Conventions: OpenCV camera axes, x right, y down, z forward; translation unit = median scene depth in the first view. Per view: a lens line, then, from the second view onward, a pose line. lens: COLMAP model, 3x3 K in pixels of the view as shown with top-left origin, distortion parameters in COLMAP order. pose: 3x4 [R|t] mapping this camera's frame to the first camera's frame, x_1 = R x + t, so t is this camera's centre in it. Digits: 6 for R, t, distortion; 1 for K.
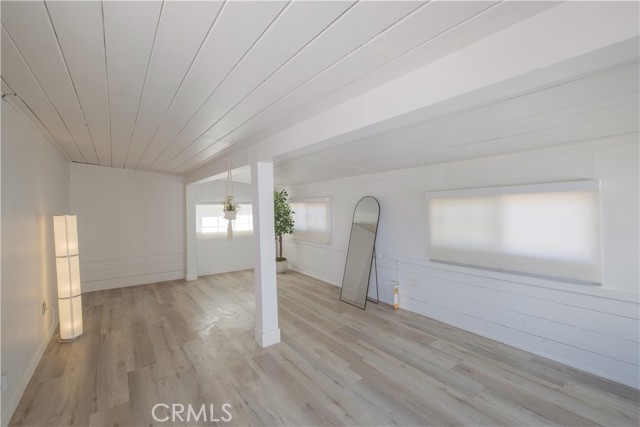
lens RADIAL K [[280.2, 0, 316.4], [0, 280.2, 214.9], [0, 0, 1]] dist [0.001133, 0.000284]
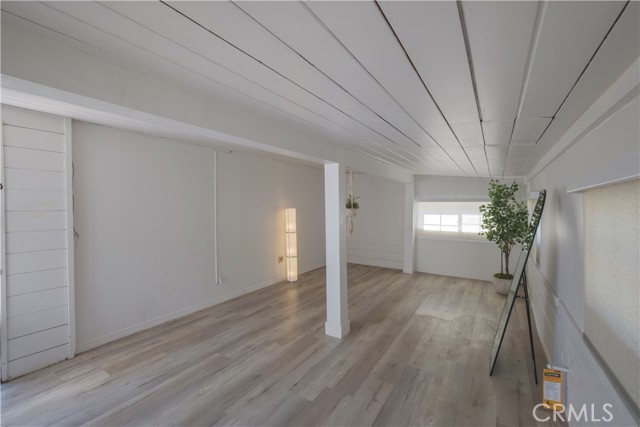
lens RADIAL K [[280.2, 0, 316.3], [0, 280.2, 209.5], [0, 0, 1]] dist [0.001133, 0.000284]
pose [[0.366805, 0.031165, -0.929776, 0.746309], [-0.035326, 0.999184, 0.019555, -0.029388], [0.929627, 0.025673, 0.367606, 0.517289]]
